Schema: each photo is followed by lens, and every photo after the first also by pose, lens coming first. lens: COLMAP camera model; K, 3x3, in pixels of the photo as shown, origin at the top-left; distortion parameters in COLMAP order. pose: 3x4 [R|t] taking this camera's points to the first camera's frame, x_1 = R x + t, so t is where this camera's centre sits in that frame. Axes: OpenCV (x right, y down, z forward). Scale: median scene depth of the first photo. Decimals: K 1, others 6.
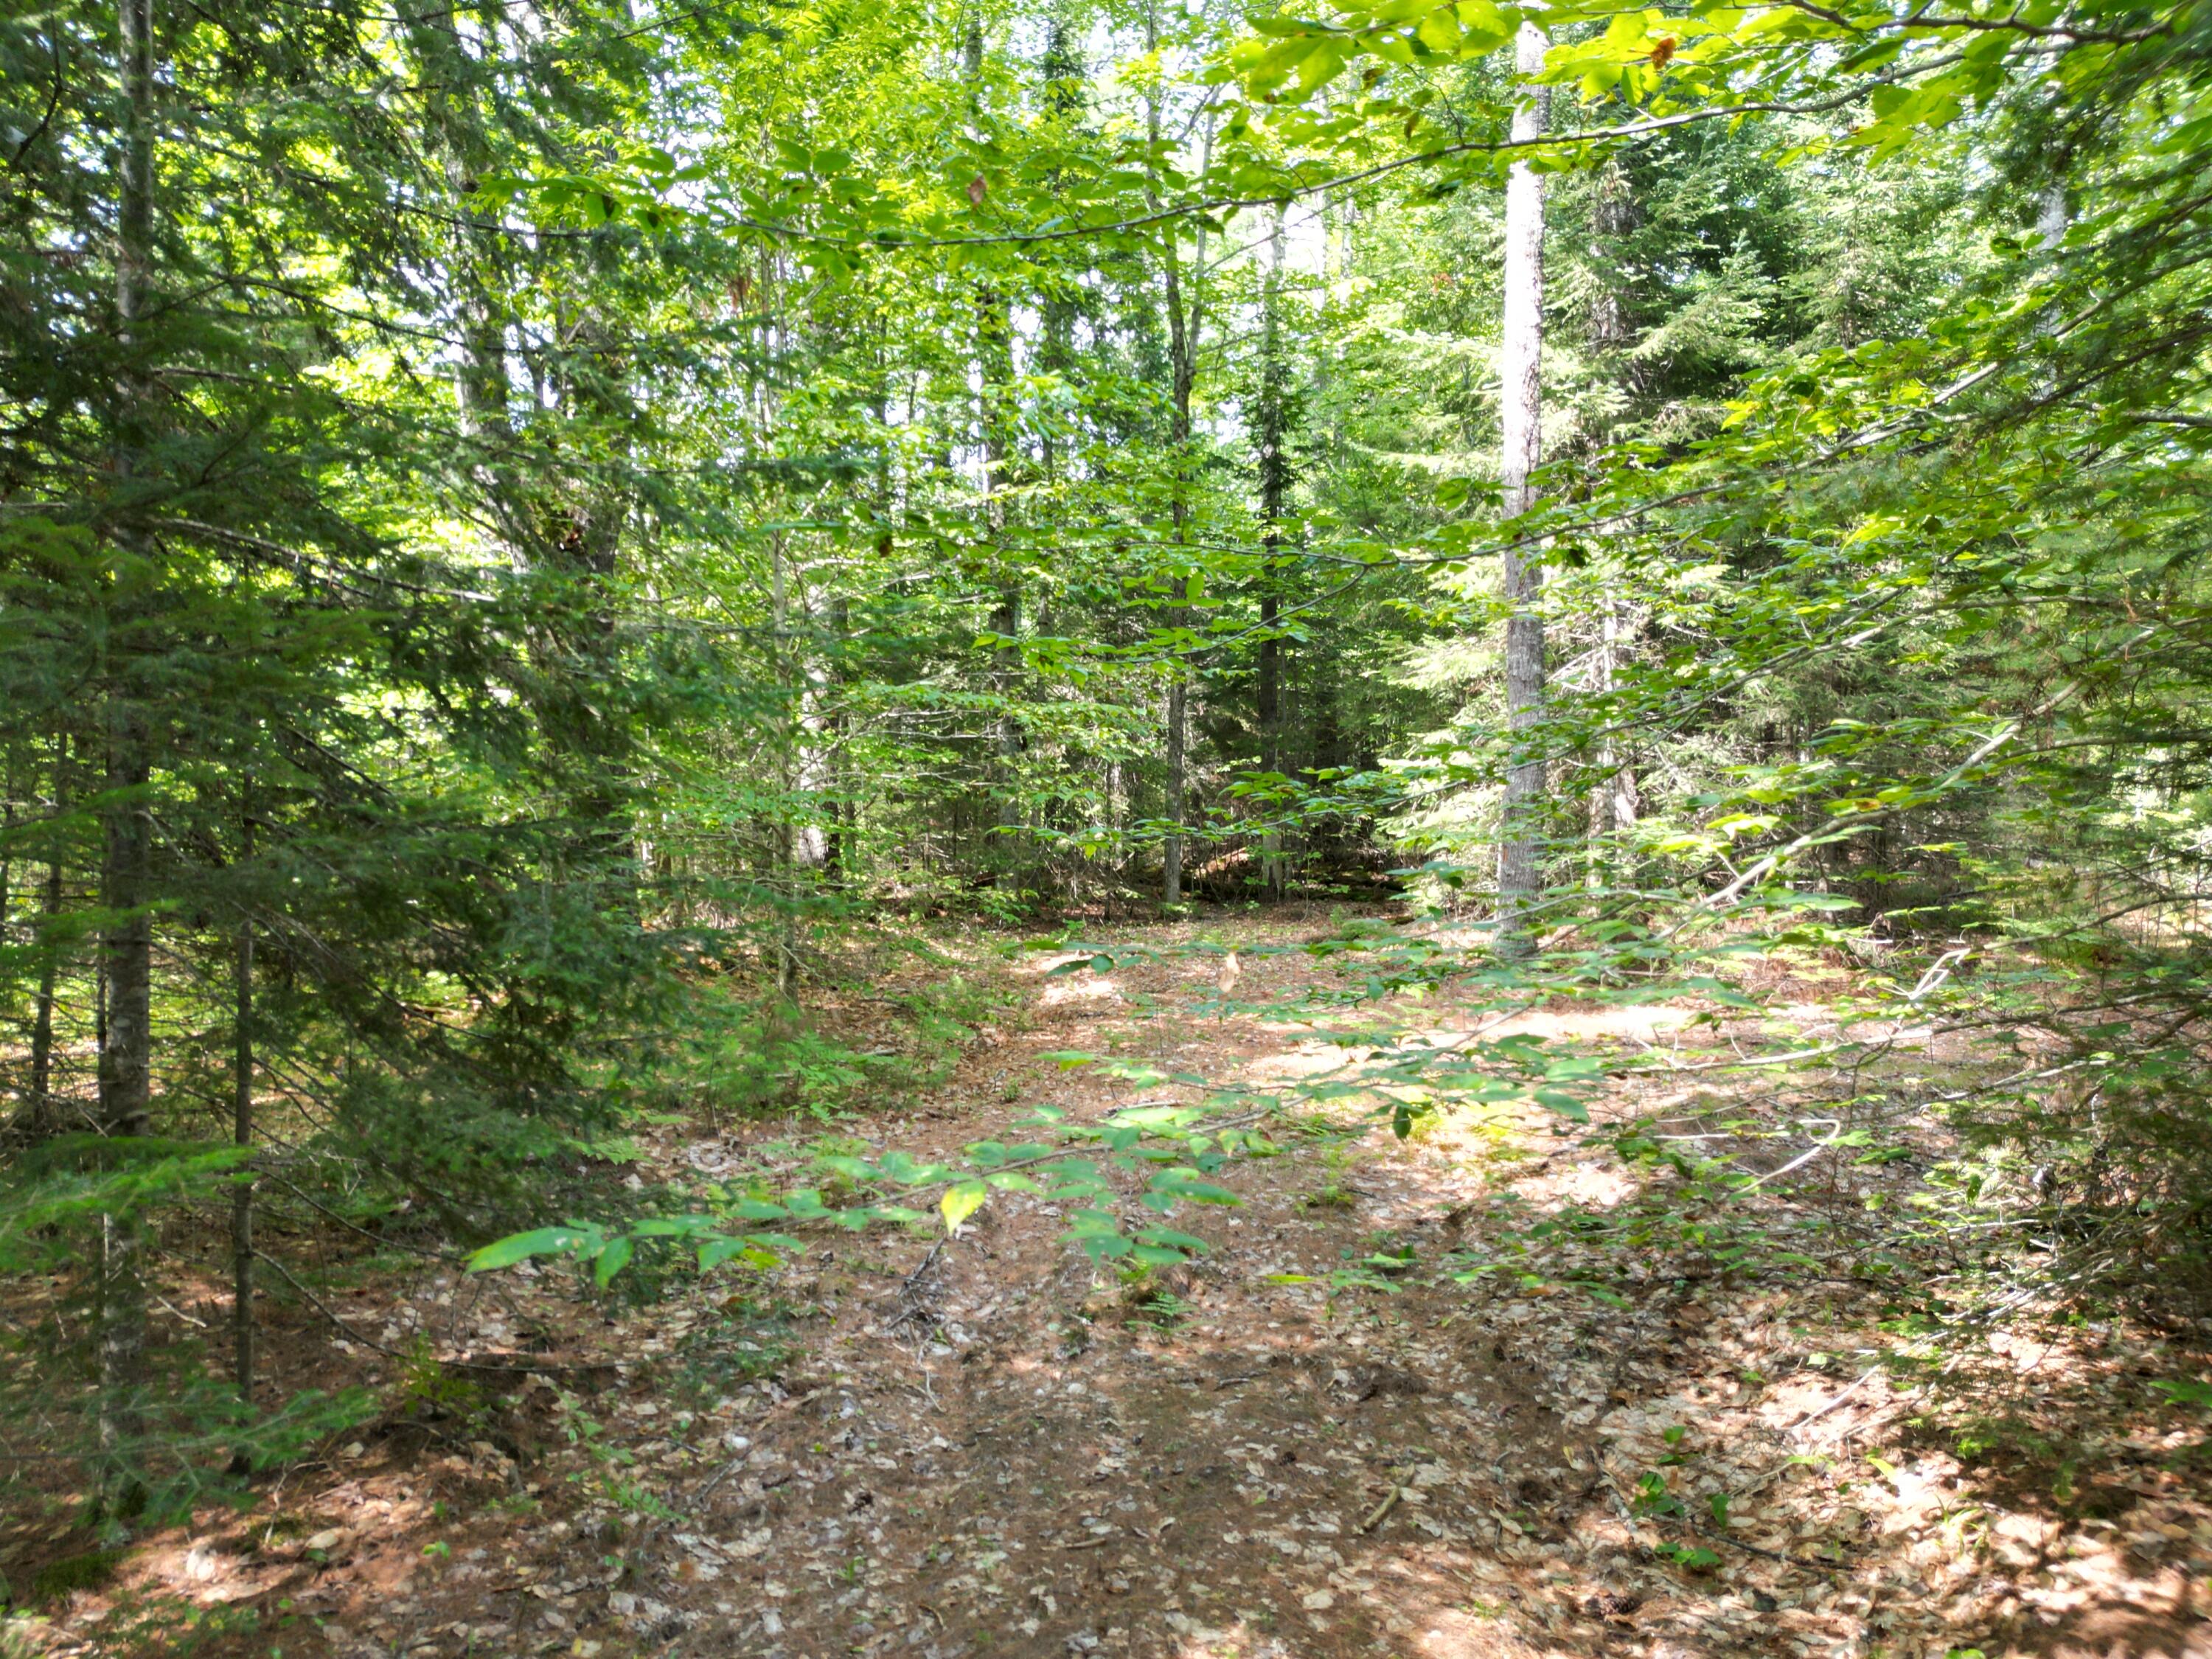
lens RADIAL K [[1527.0, 0, 1105.3], [0, 1527.0, 829.4], [0, 0, 1]] dist [0.035051, -0.036408]
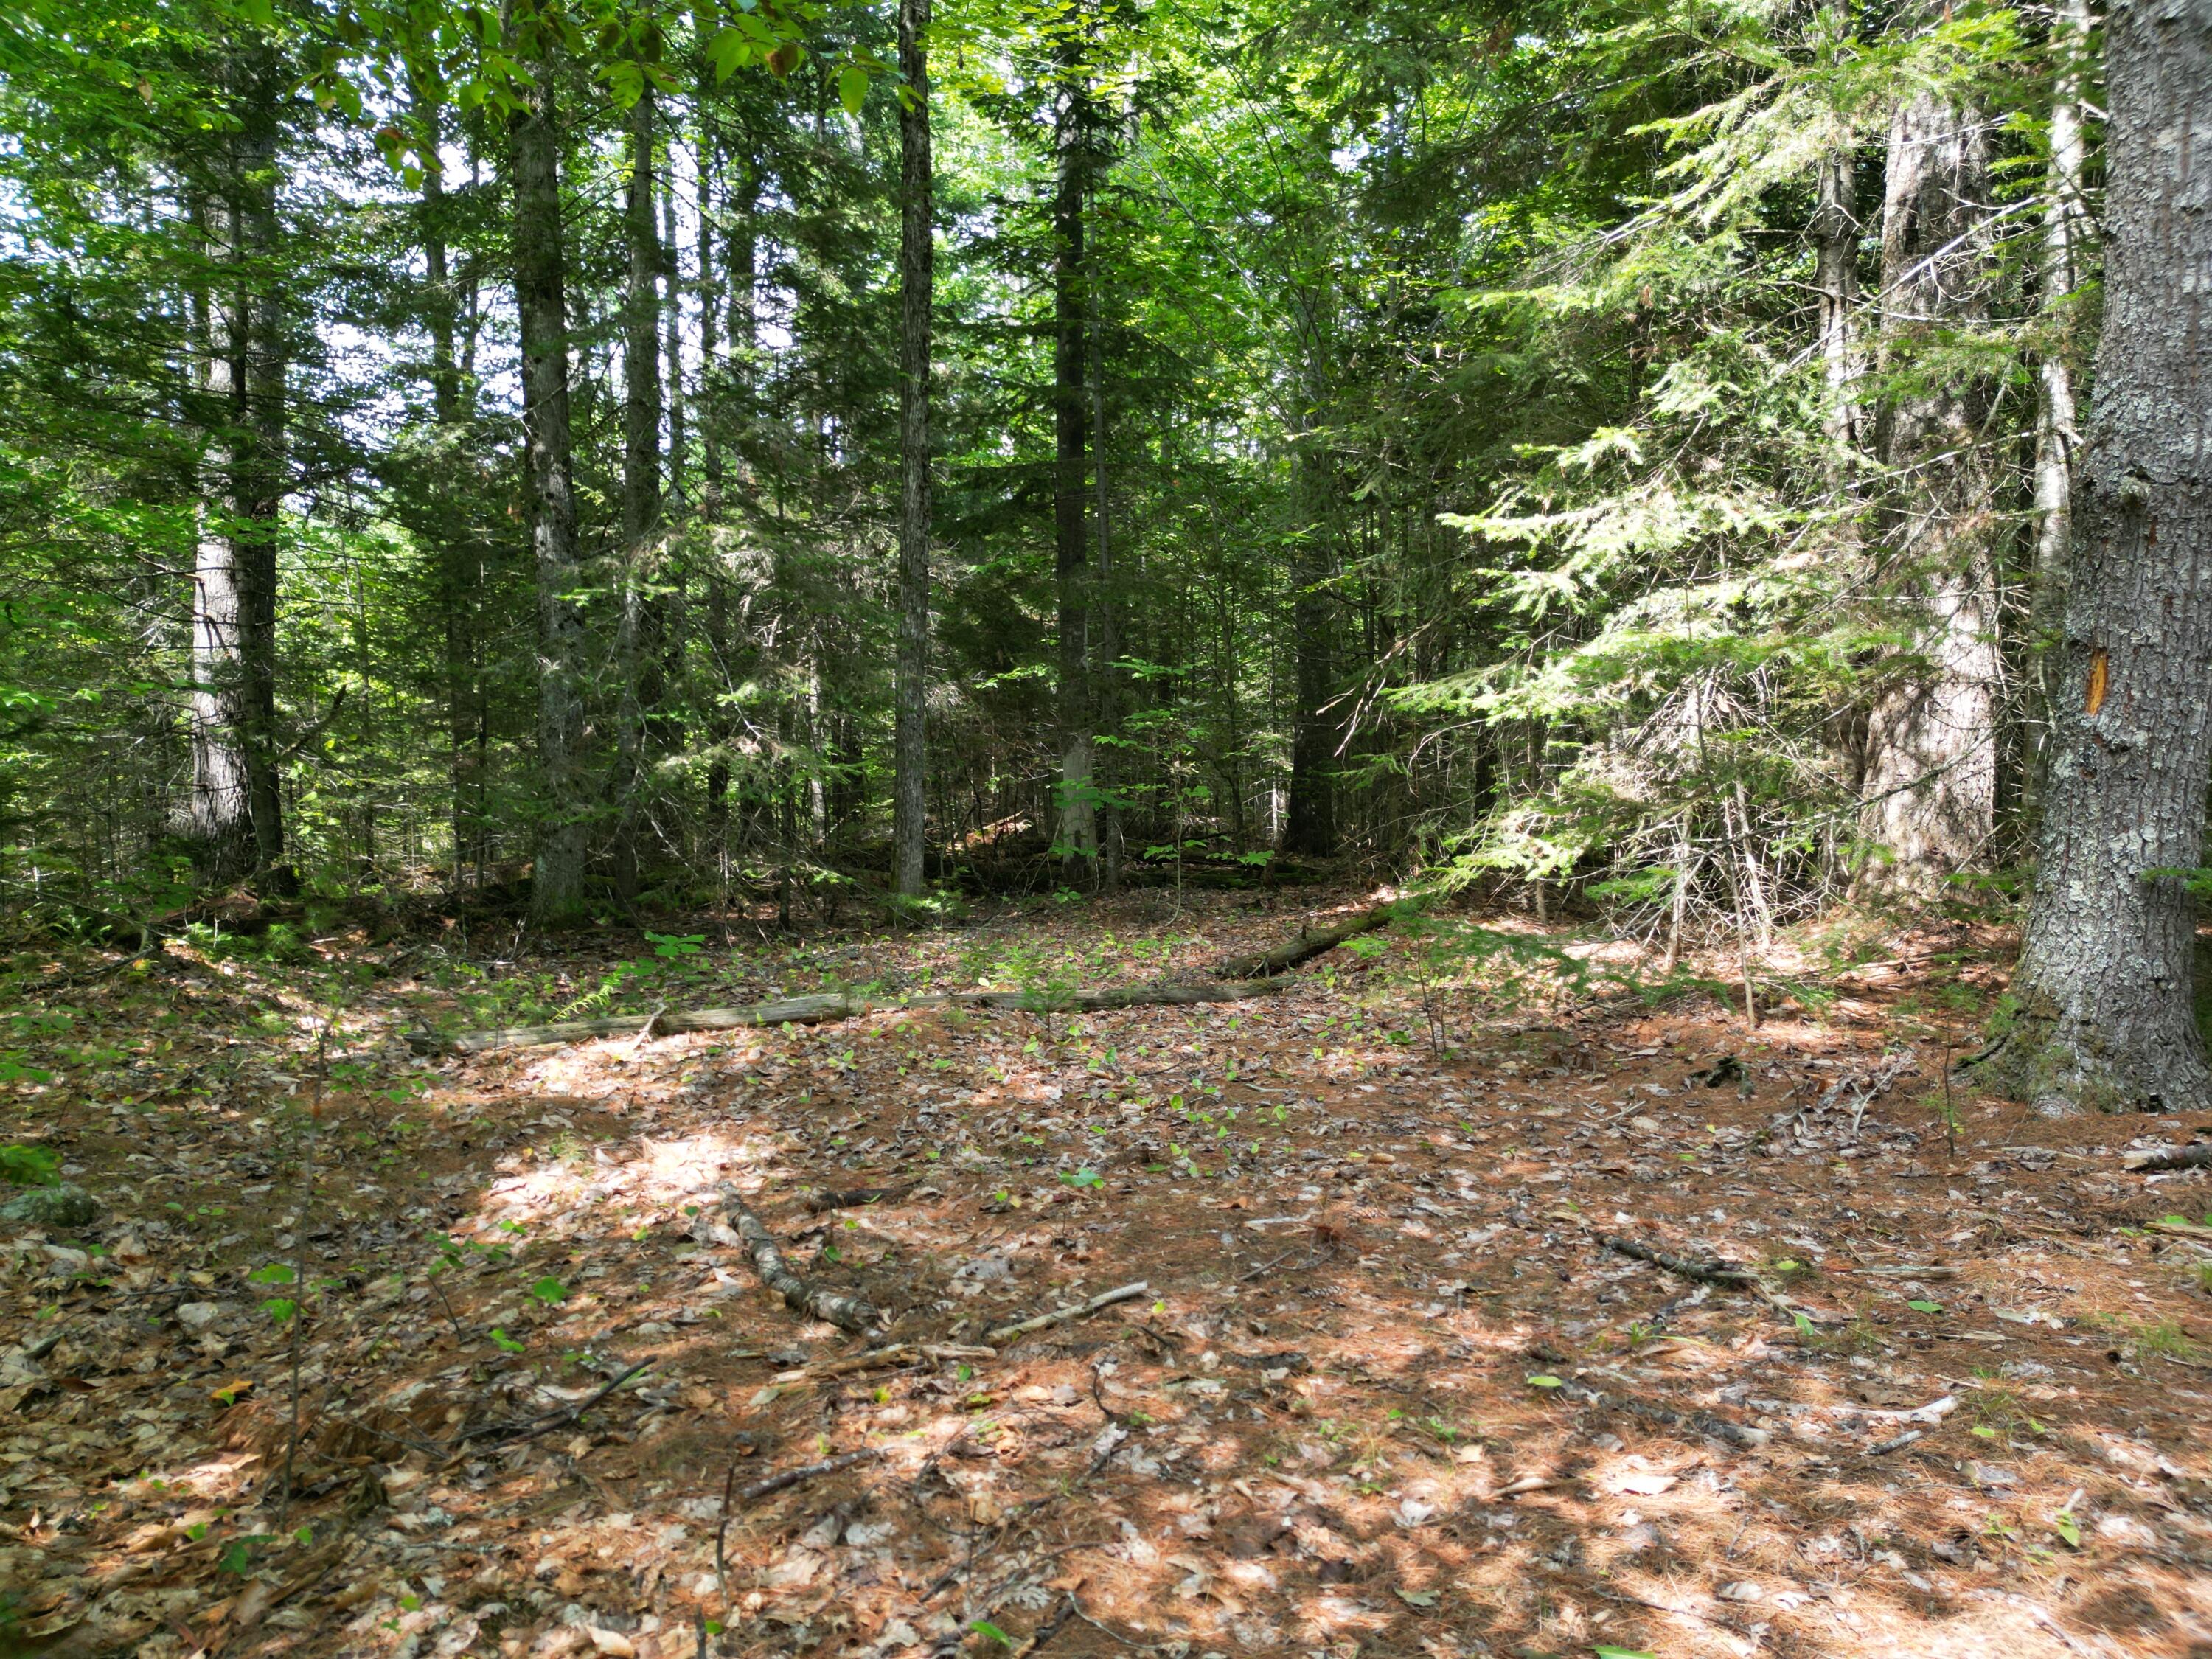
lens RADIAL K [[1527.0, 0, 1104.9], [0, 1527.0, 830.0], [0, 0, 1]] dist [0.035051, -0.036408]
pose [[0.984251, -0.005997, 0.176673, 0.018092], [0.006496, 0.999976, -0.002247, 0.028908], [-0.176655, 0.003359, 0.984267, 0.499337]]
